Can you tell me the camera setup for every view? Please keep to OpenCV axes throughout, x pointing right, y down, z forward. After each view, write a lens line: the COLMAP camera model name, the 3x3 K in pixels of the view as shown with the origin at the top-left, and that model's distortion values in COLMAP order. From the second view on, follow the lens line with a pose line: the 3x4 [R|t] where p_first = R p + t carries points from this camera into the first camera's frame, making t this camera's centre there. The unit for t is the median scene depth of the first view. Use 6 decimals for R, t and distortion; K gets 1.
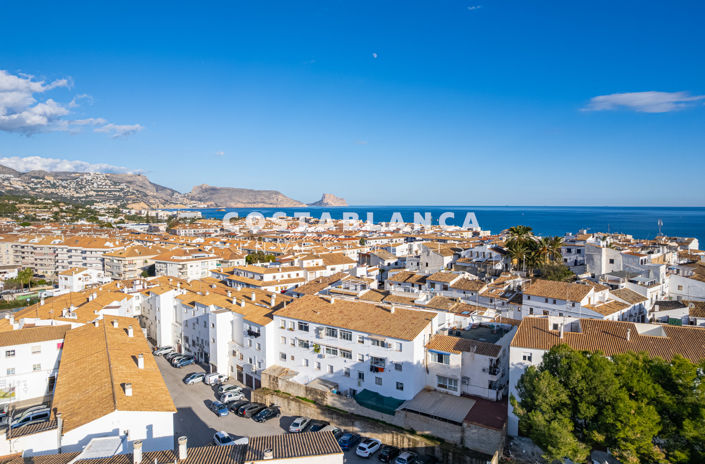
lens RADIAL K [[460.0, 0, 352.0], [0, 460.0, 221.2], [0, 0, 1]] dist [-0.055311, 0.043435]
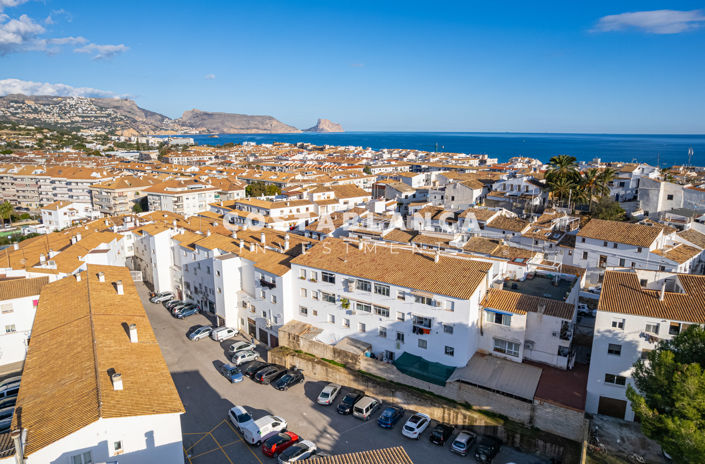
lens RADIAL K [[460.0, 0, 352.0], [0, 460.0, 221.2], [0, 0, 1]] dist [-0.055311, 0.043435]
pose [[0.999930, -0.000493, 0.011788, -0.054452], [-0.001376, 0.987436, 0.158014, -0.003119], [-0.011718, -0.158019, 0.987367, 0.140667]]
